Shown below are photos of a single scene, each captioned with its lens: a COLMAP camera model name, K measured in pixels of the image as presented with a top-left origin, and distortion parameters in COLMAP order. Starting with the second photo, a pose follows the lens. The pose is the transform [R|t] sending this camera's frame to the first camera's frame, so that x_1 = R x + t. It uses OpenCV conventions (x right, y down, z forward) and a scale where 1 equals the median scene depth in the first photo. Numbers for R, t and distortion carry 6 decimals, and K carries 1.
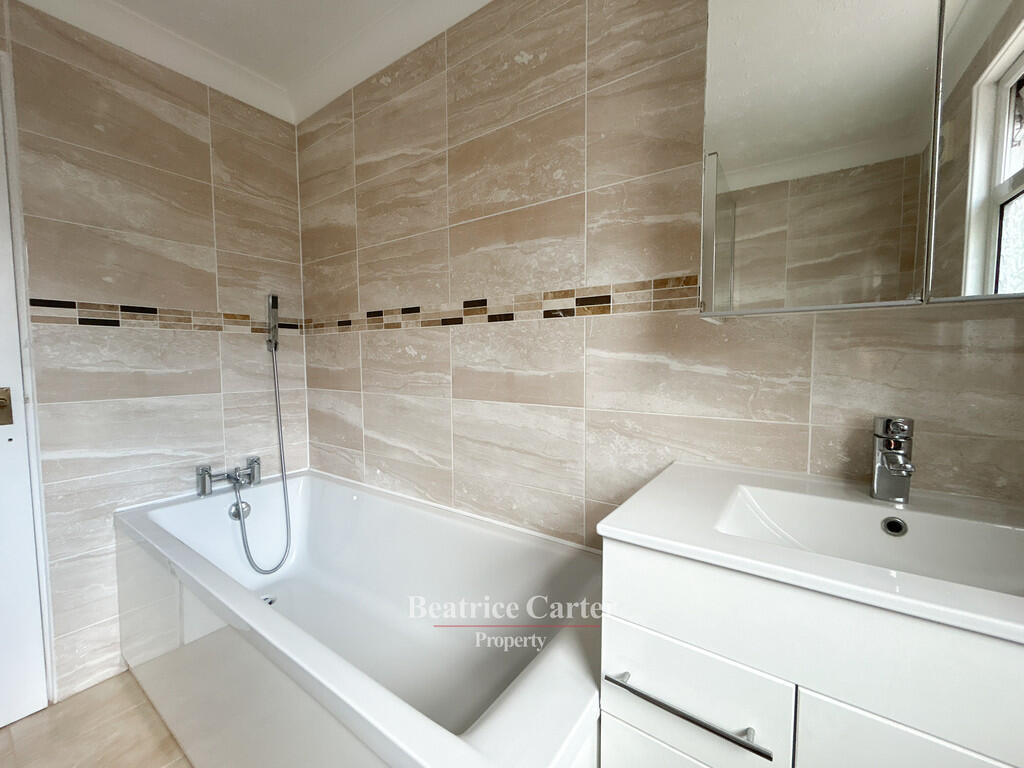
lens RADIAL K [[414.0, 0, 518.9], [0, 414.0, 387.5], [0, 0, 1]] dist [-0.000037, -0.000829]
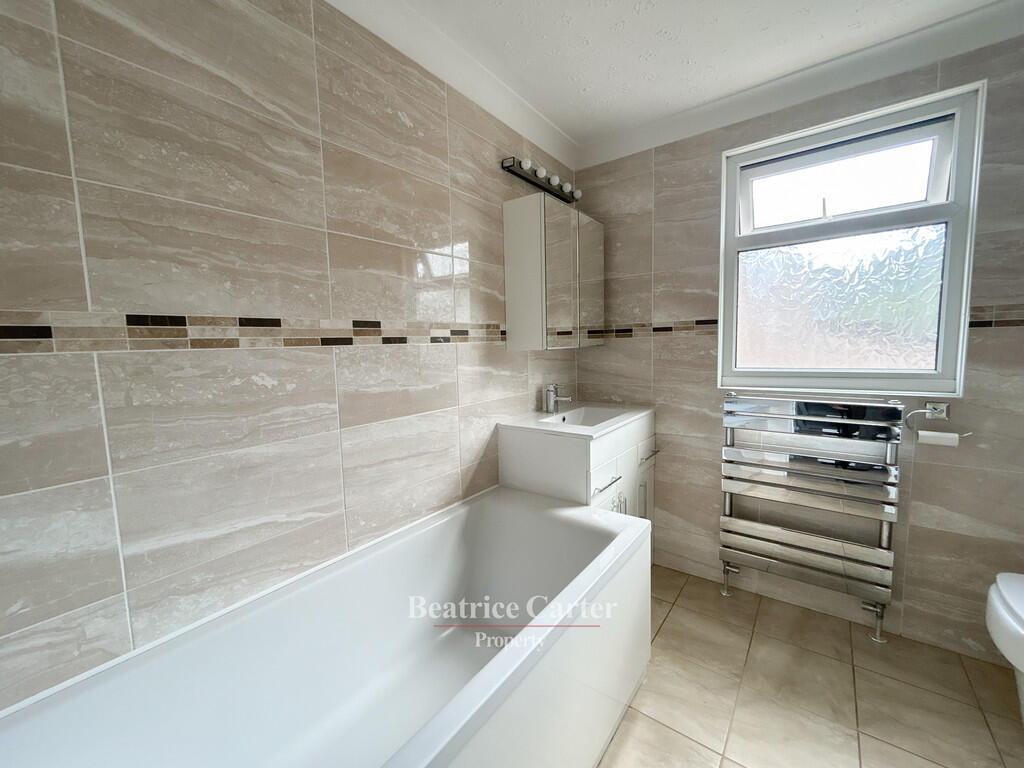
lens RADIAL K [[414.0, 0, 517.9], [0, 414.0, 380.6], [0, 0, 1]] dist [-0.000037, -0.000829]
pose [[0.023887, -0.097019, 0.994996, -1.080836], [0.084529, 0.991912, 0.094689, -0.134866], [-0.996135, 0.081845, 0.031895, 0.631200]]
